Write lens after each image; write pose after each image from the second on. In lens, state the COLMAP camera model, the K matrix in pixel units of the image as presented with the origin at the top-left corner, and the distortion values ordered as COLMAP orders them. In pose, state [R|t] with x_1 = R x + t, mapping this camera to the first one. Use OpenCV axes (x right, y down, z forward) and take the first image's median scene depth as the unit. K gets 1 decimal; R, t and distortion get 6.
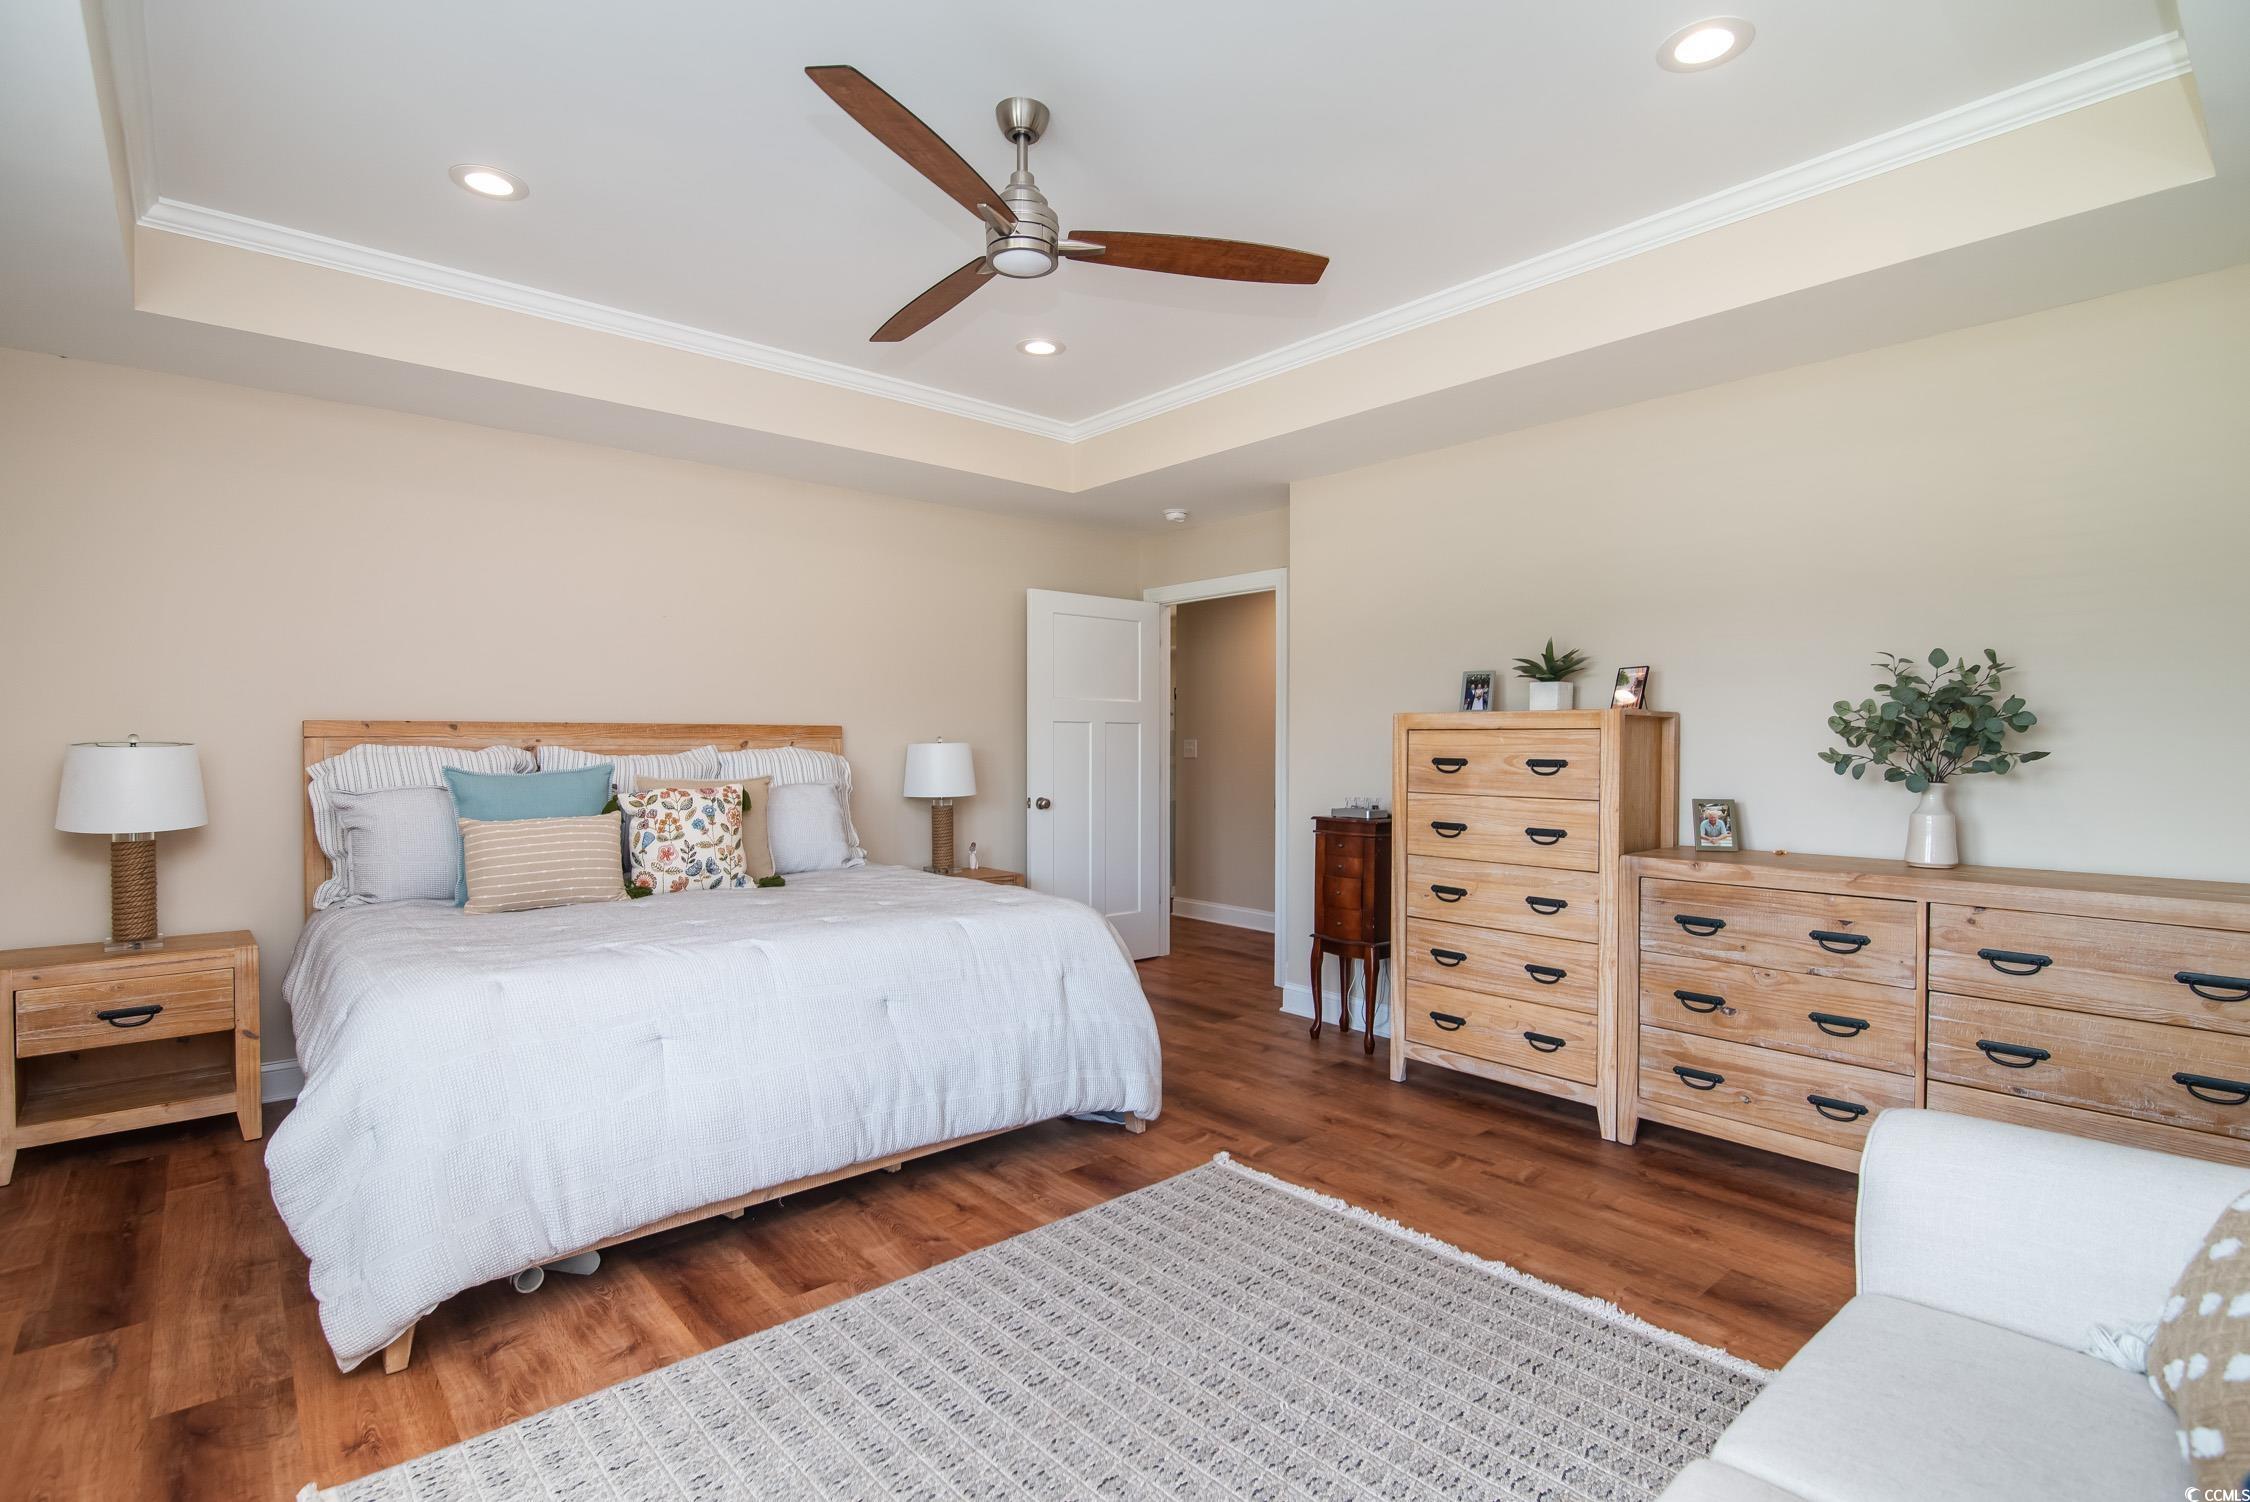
lens RADIAL K [[1057.9, 0, 1119.0], [0, 1057.9, 771.5], [0, 0, 1]] dist [-0.019106, -0.000045]
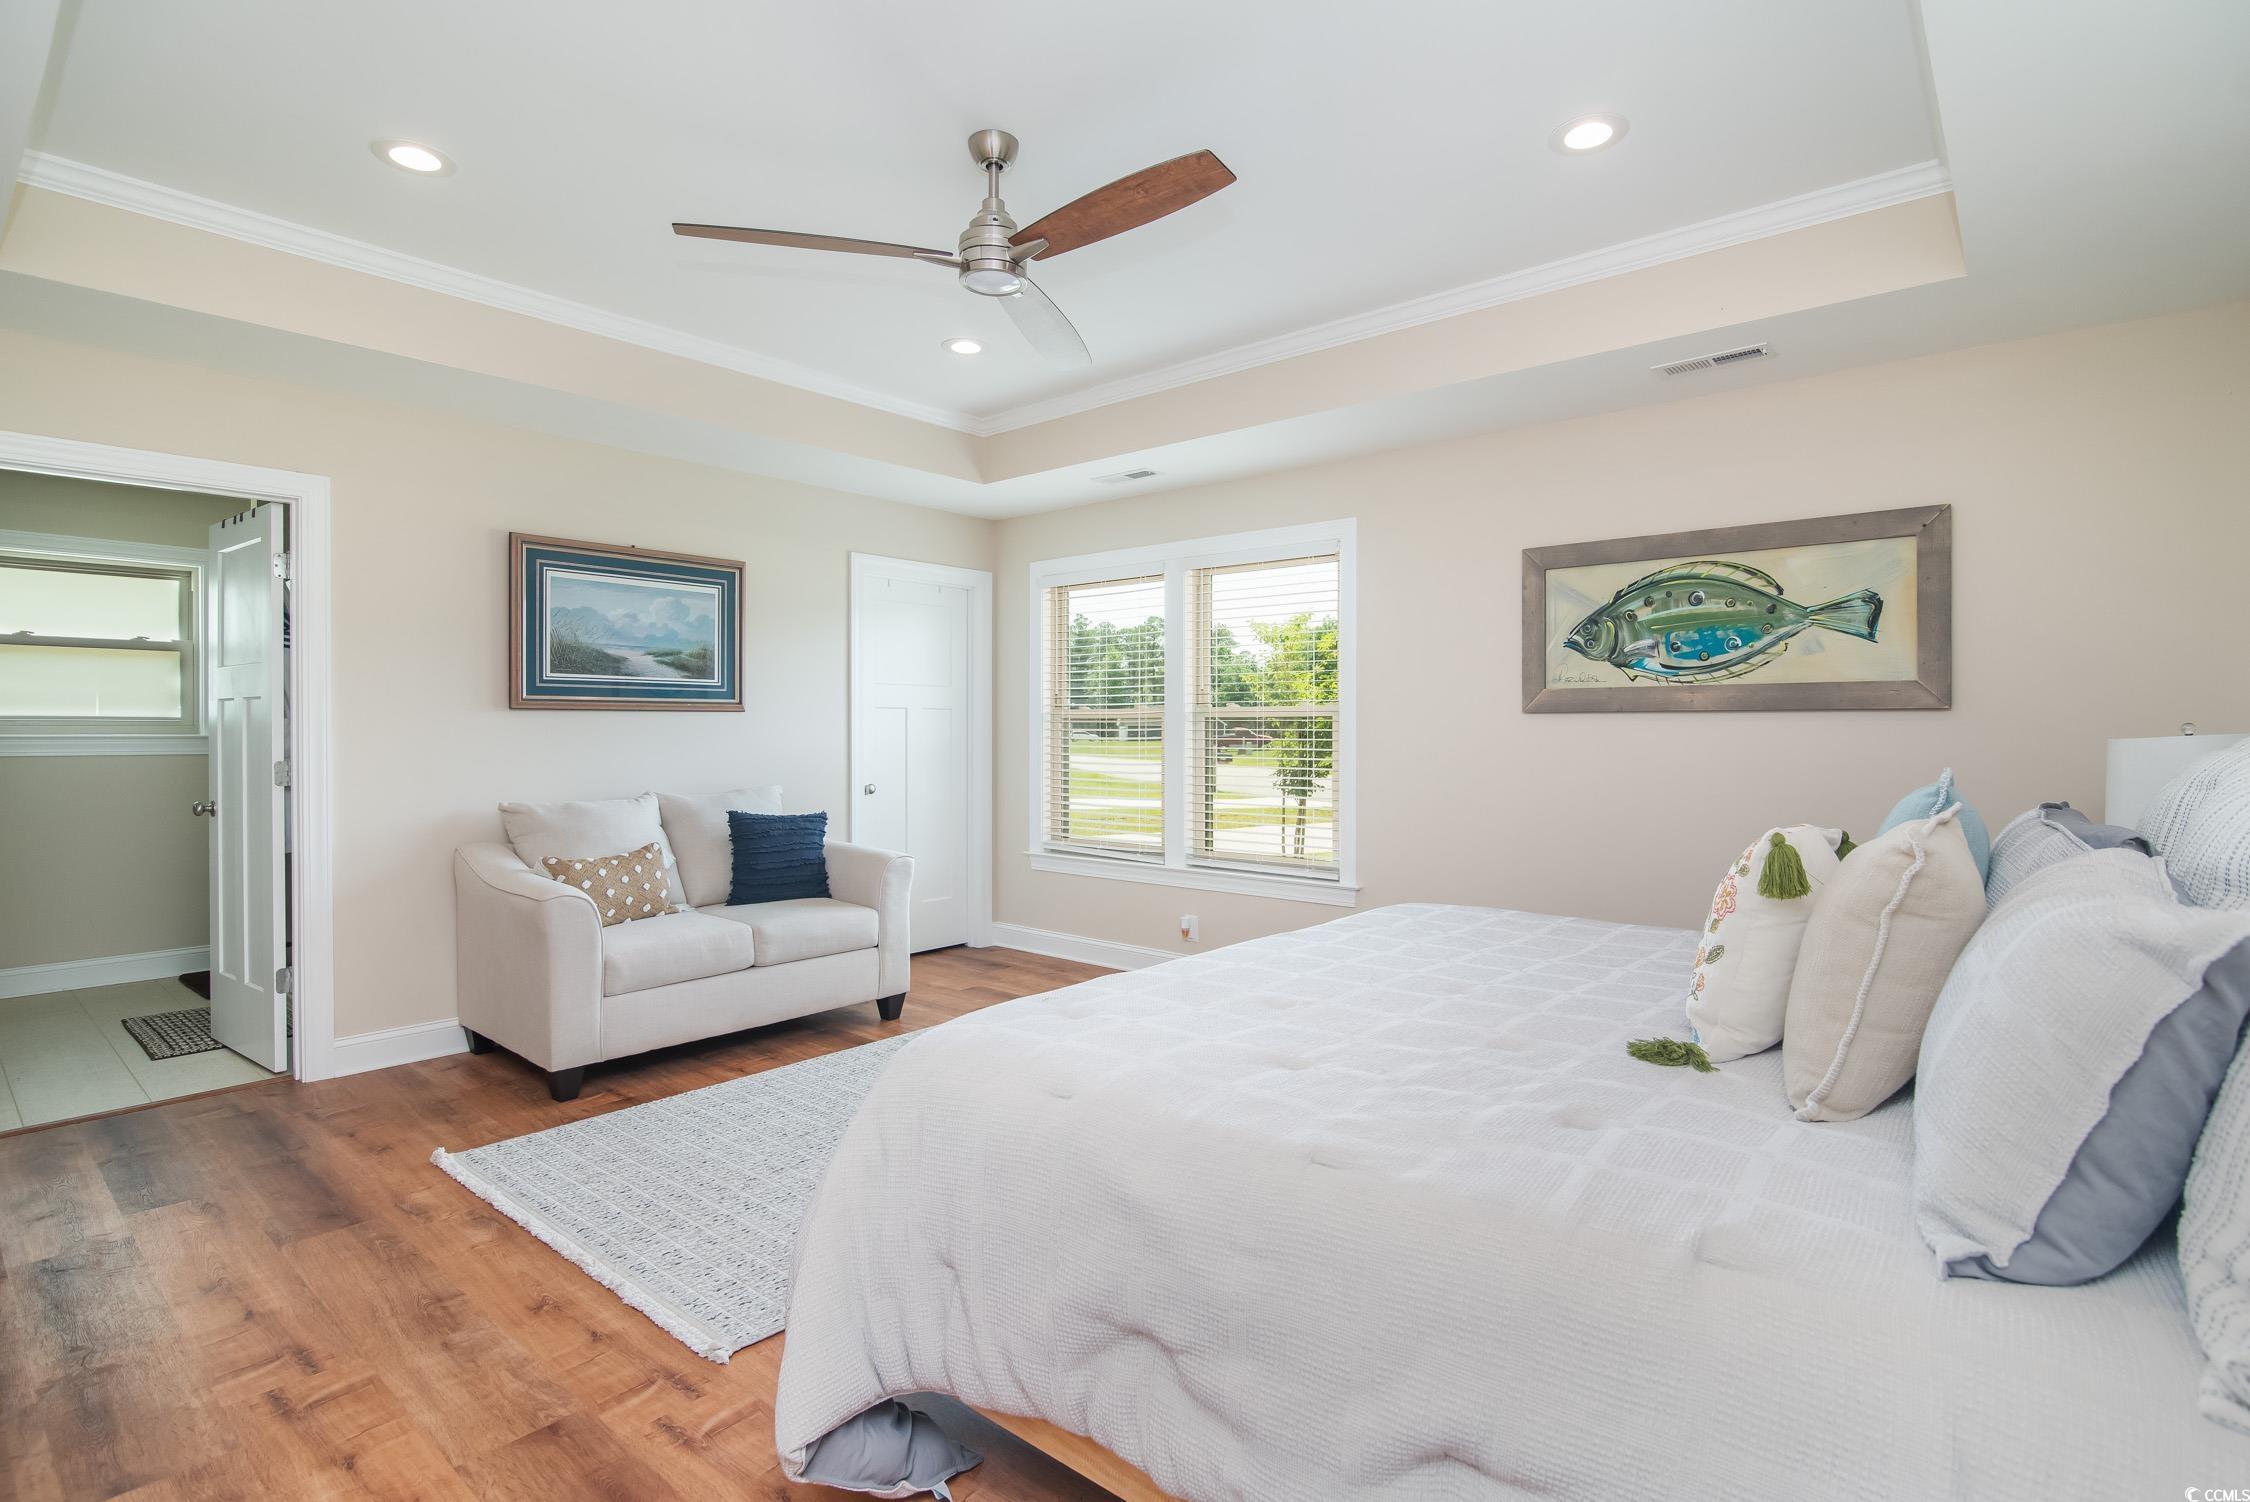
lens RADIAL K [[1095.6, 0, 1162.3], [0, 1095.6, 736.0], [0, 0, 1]] dist [-0.021383, -0.000061]
pose [[-0.985725, -0.007525, -0.168194, -0.058733], [-0.012312, 0.999548, 0.027439, -0.041098], [0.167912, 0.029119, -0.985372, 1.735381]]
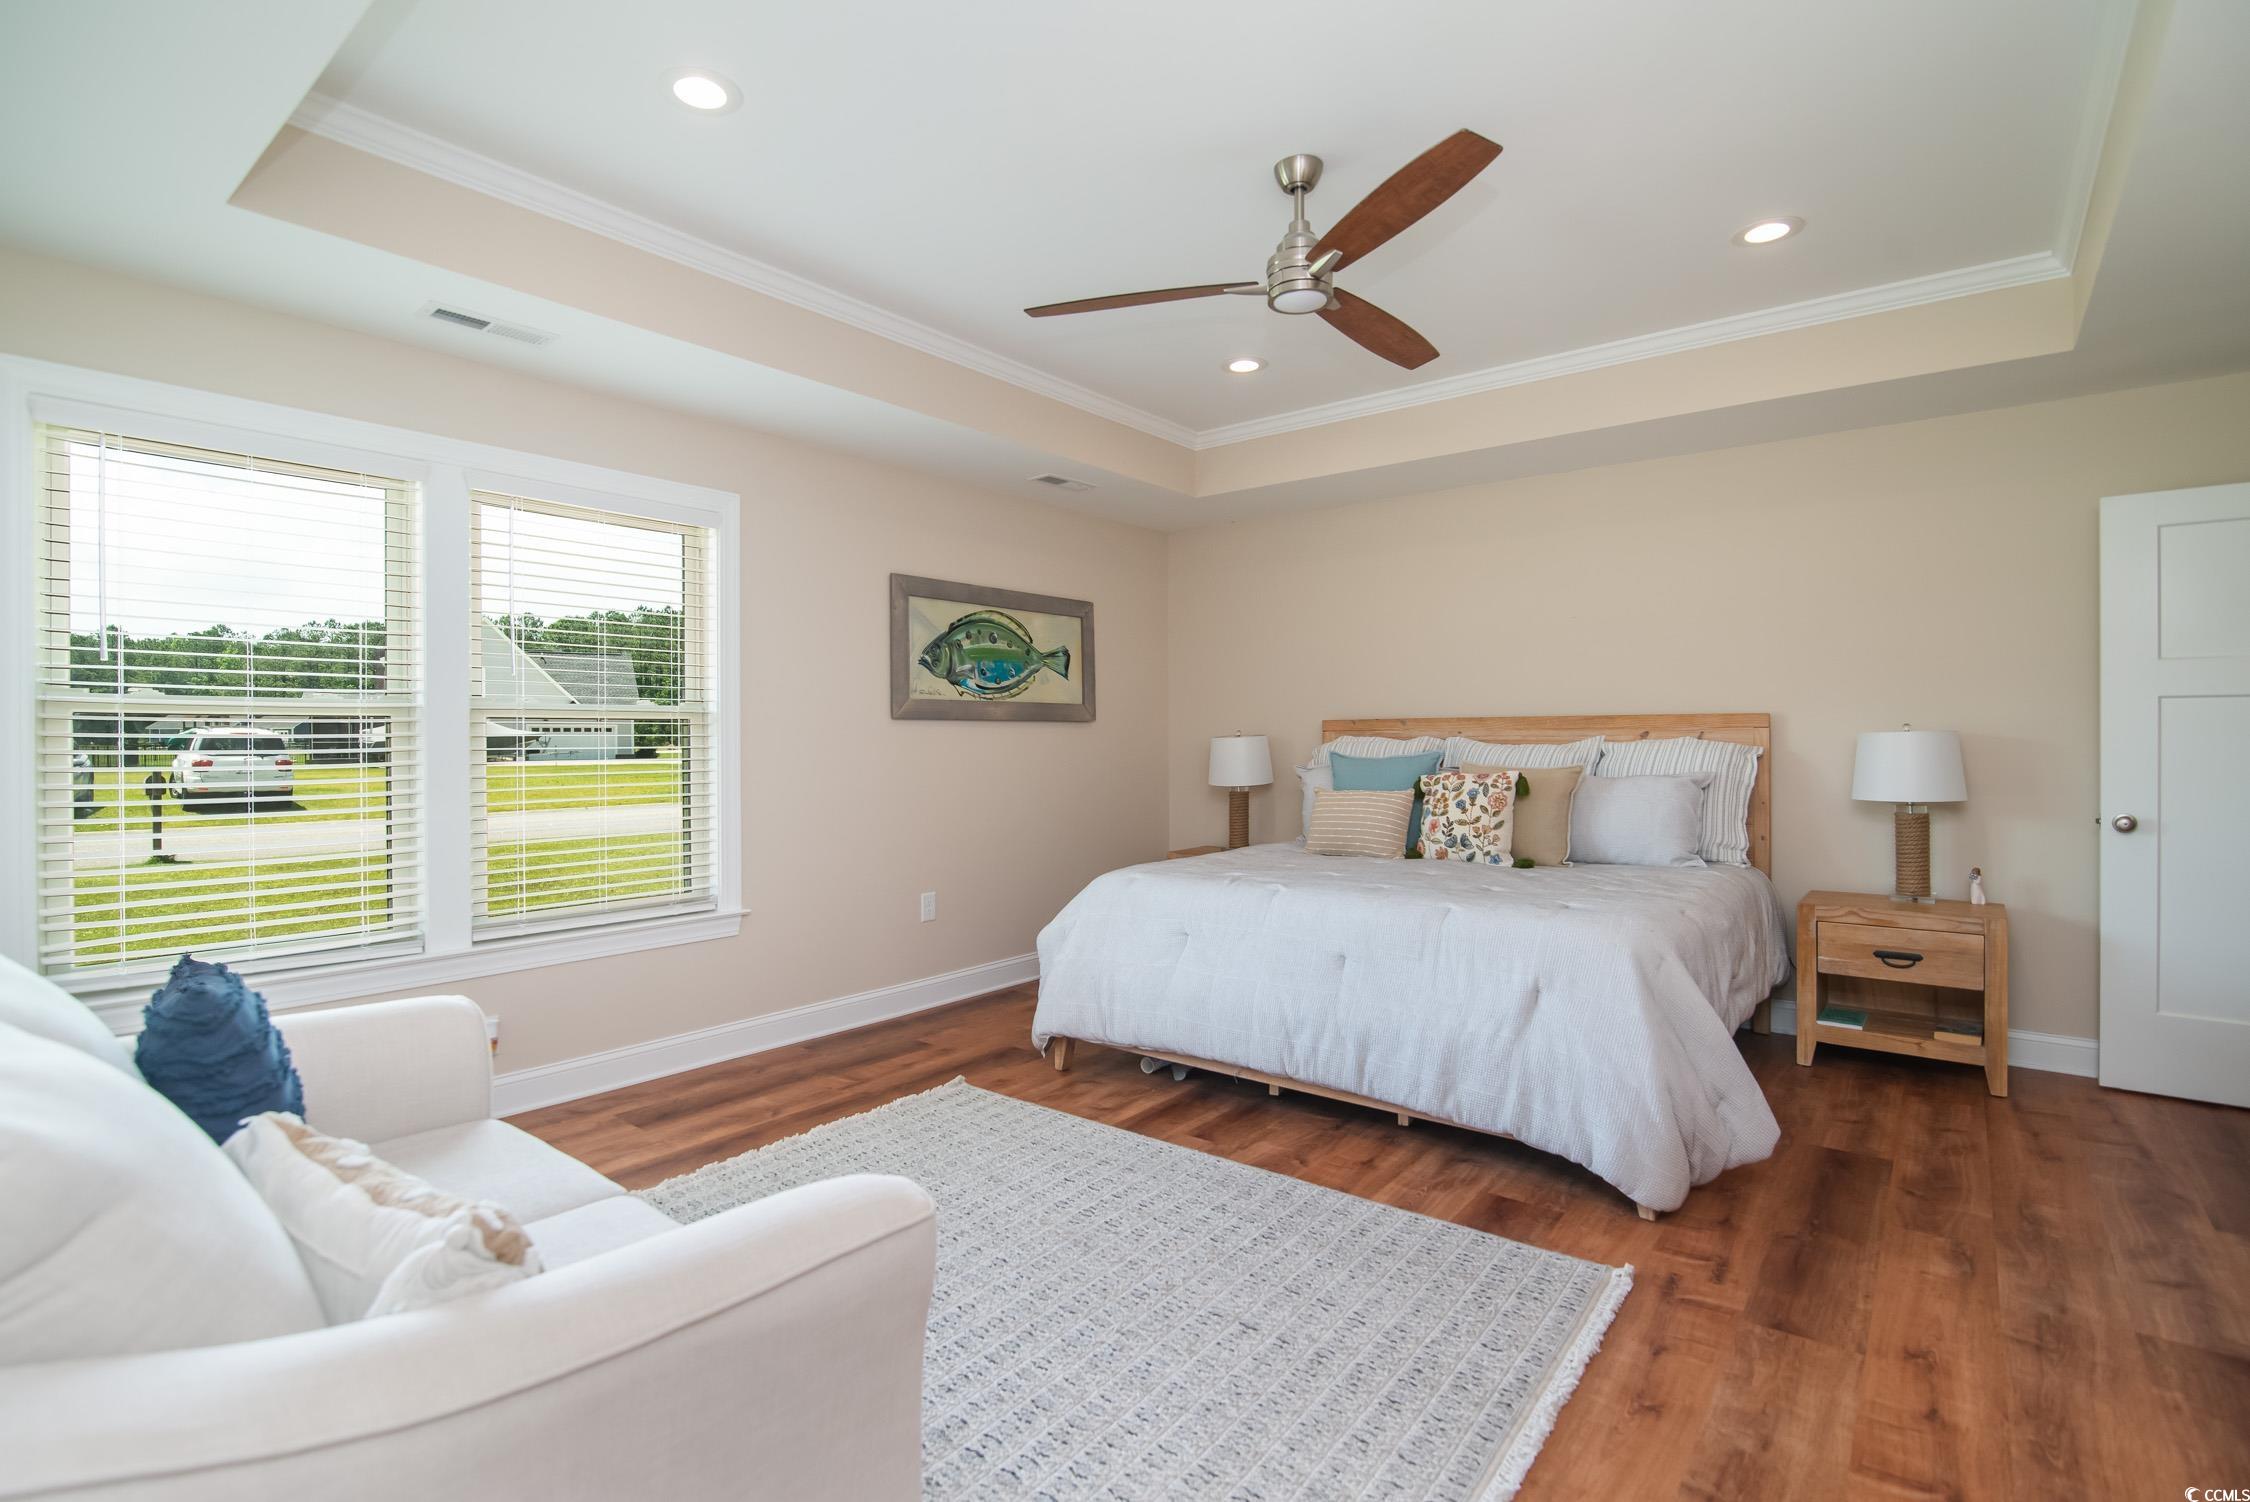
lens RADIAL K [[1045.4, 0, 1130.4], [0, 1045.4, 754.7], [0, 0, 1]] dist [-0.018634, -0.000080]
pose [[0.188182, 0.013101, -0.982047, 0.780131], [-0.021214, 0.999732, 0.009272, -0.008648], [0.981905, 0.019088, 0.188409, 0.506333]]
